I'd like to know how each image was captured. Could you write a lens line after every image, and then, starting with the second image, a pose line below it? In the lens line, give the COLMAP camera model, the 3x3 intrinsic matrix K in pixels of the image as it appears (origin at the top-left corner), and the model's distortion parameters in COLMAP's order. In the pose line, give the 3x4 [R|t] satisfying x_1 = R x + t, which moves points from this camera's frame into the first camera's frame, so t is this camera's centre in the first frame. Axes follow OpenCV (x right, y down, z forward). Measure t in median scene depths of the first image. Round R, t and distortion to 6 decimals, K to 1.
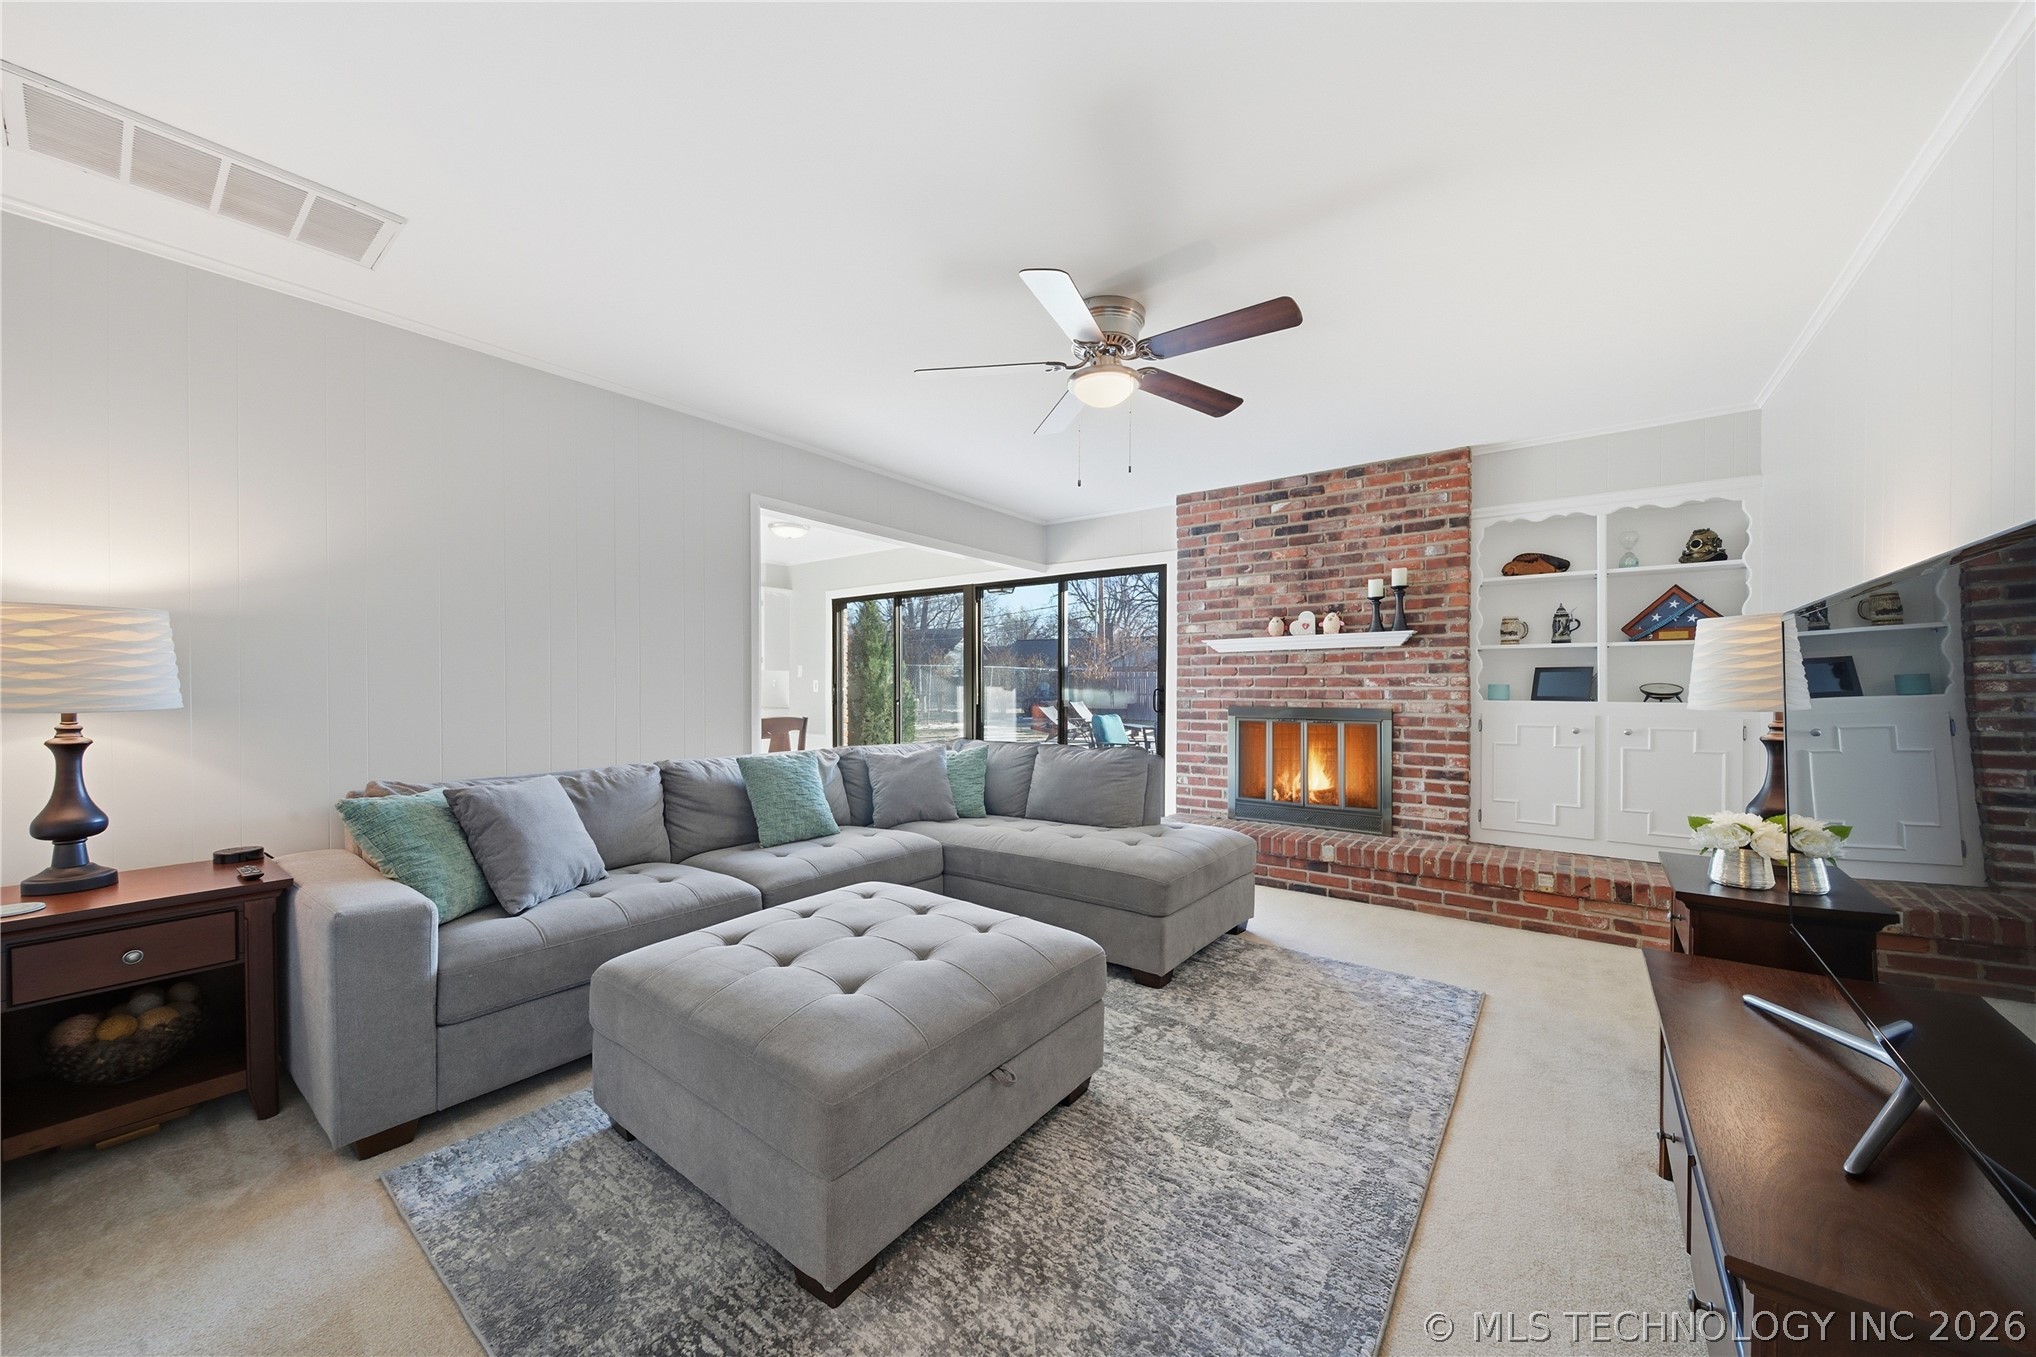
lens RADIAL K [[719.9, 0, 1021.7], [0, 719.9, 689.3], [0, 0, 1]] dist [-0.000696, -0.001210]
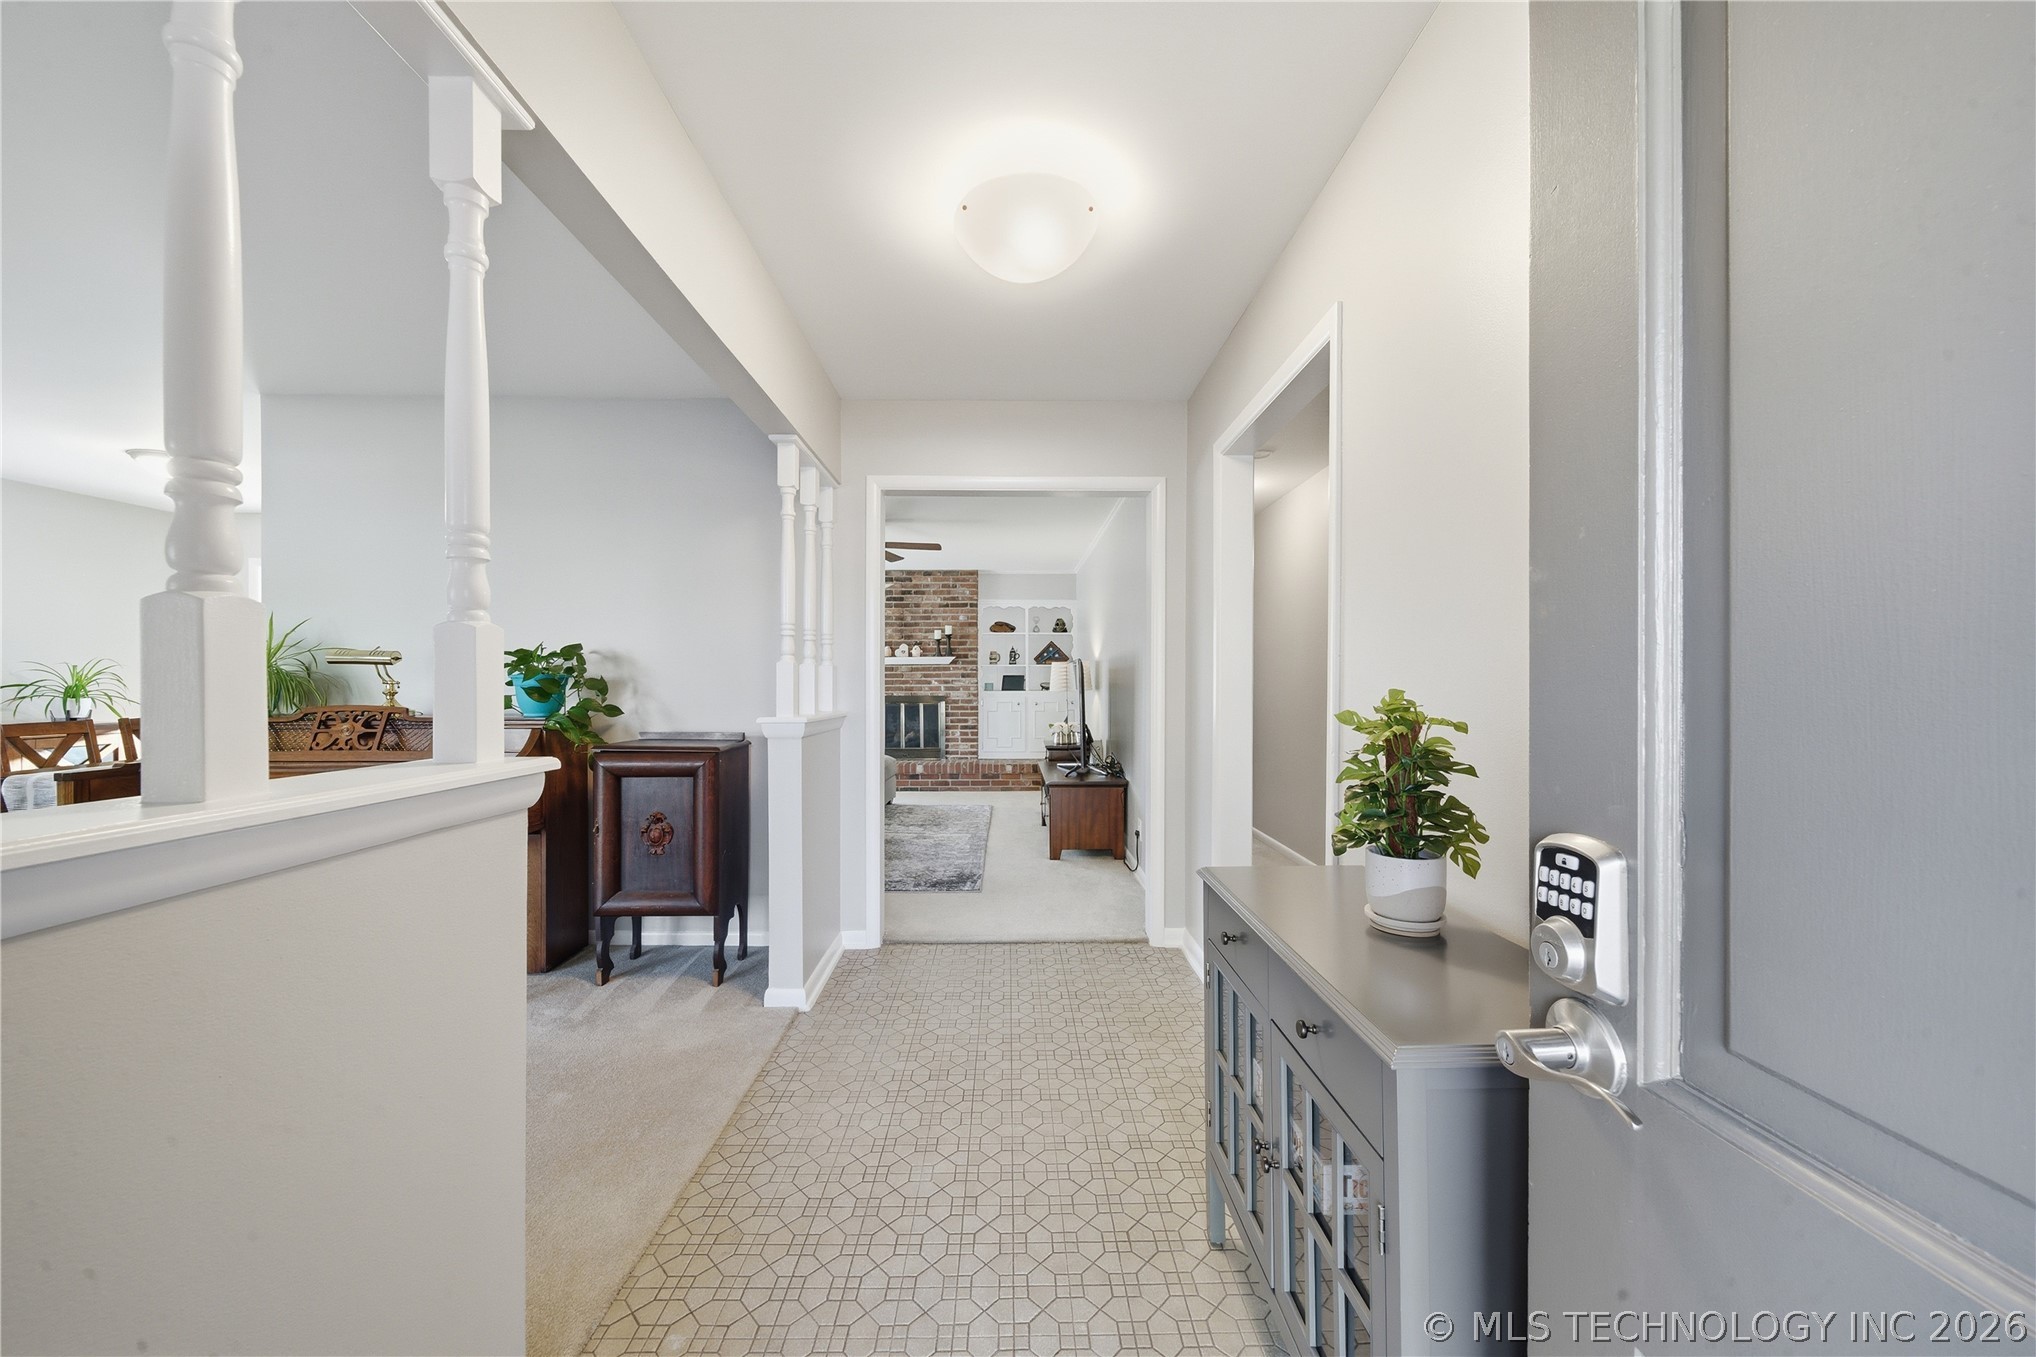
lens RADIAL K [[719.9, 0, 1015.5], [0, 719.9, 683.1], [0, 0, 1]] dist [-0.000696, -0.001210]
pose [[0.787914, -0.000641, 0.615784, -0.577666], [0.005744, 0.999964, -0.006308, 0.006673], [-0.615758, 0.008507, 0.787889, -0.712713]]
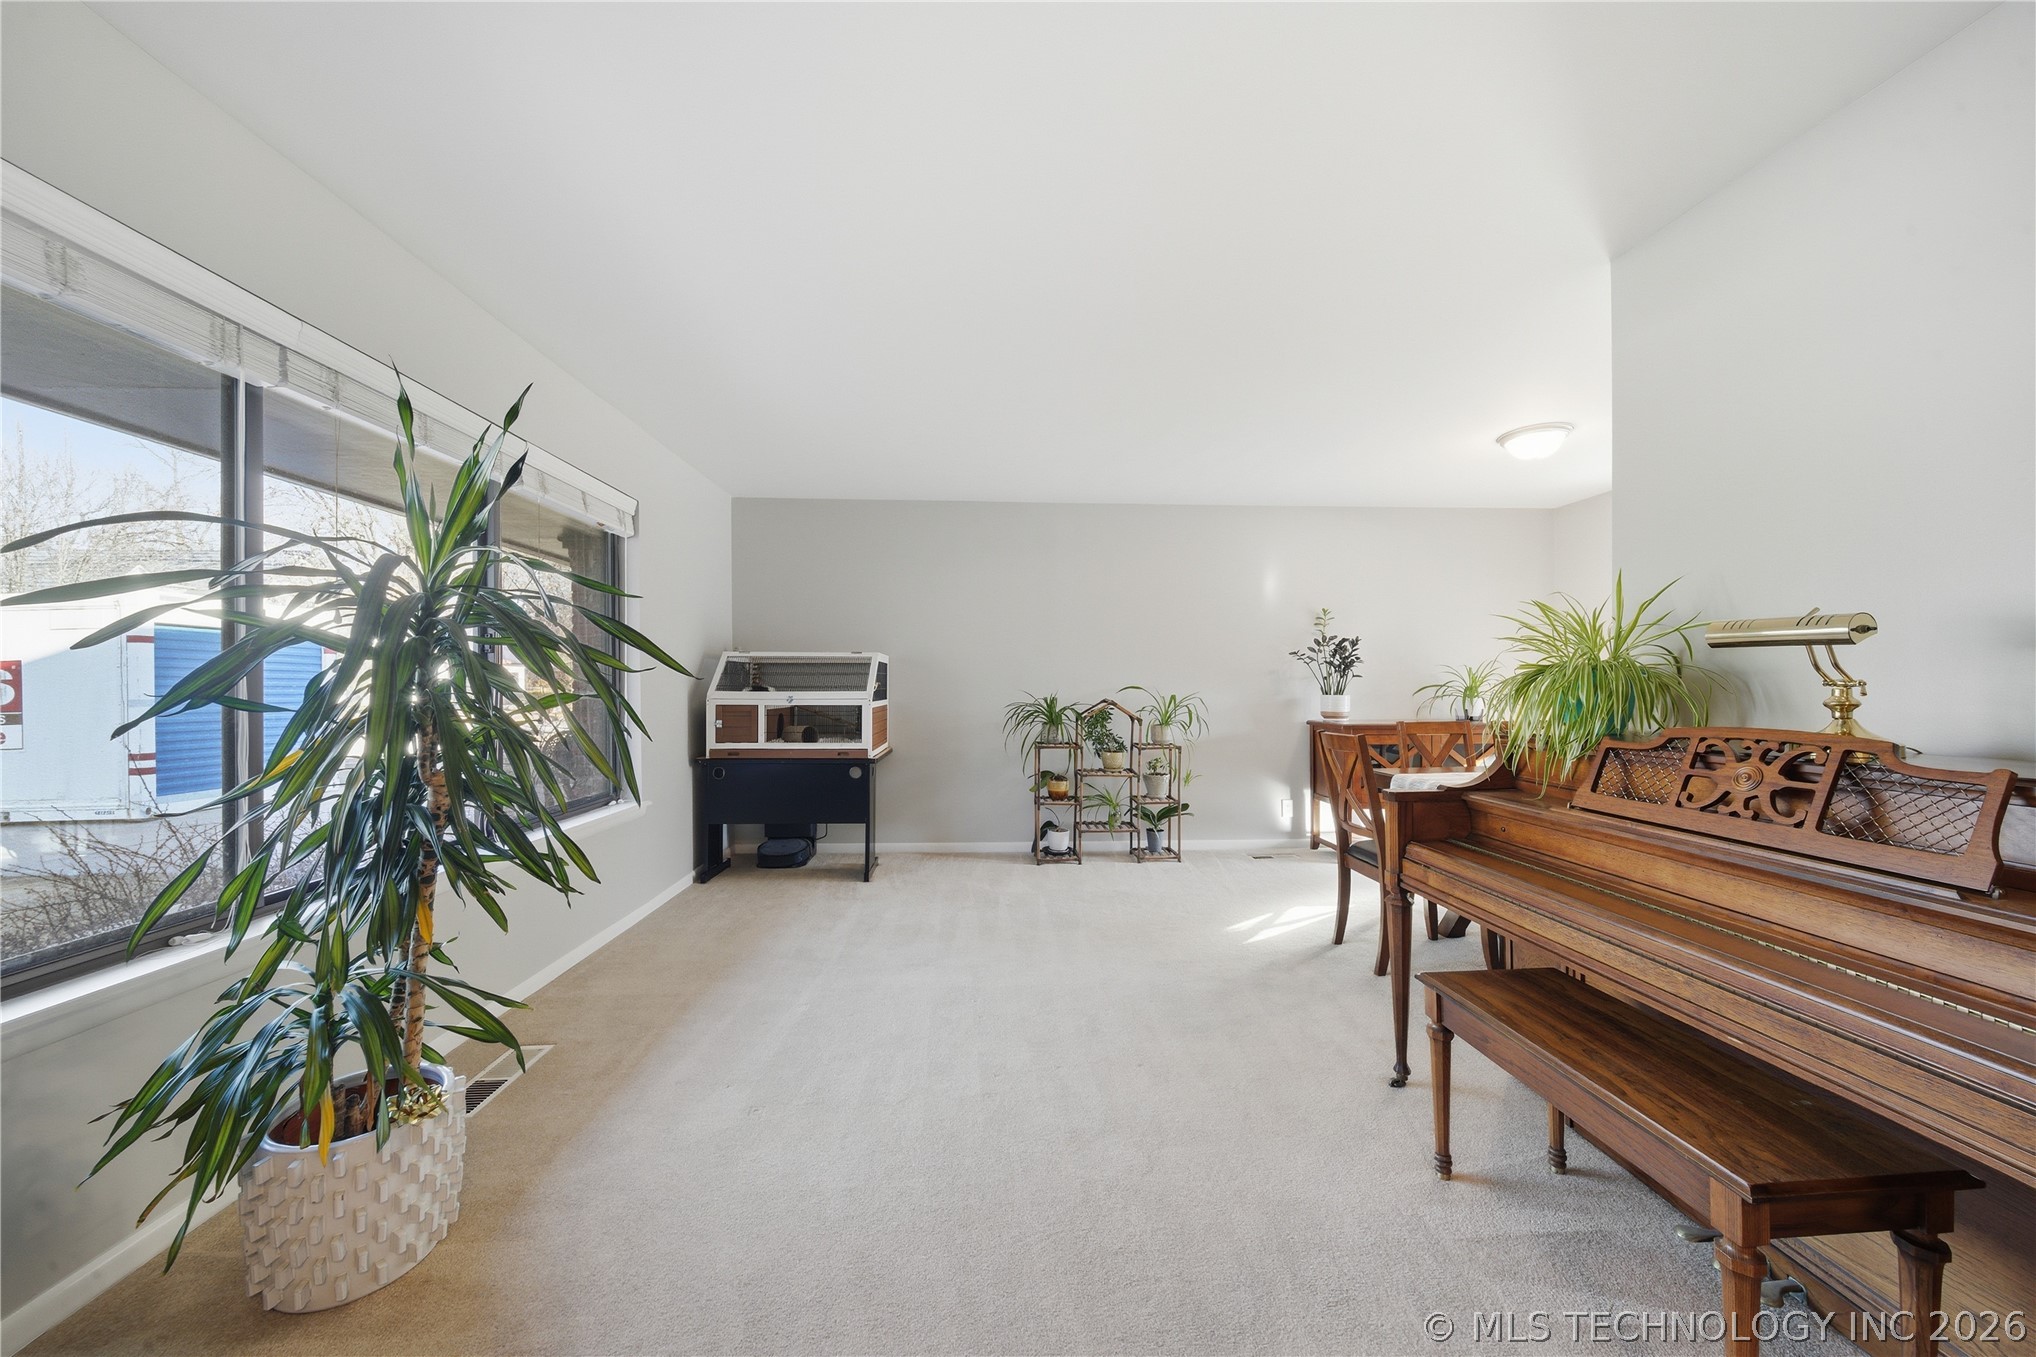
lens RADIAL K [[719.9, 0, 1015.9], [0, 719.9, 681.0], [0, 0, 1]] dist [-0.000696, -0.001210]
pose [[0.643933, -0.002622, -0.765078, -0.620969], [-0.006740, 0.999936, -0.009100, 0.002472], [0.765053, 0.011016, 0.643874, -0.262323]]
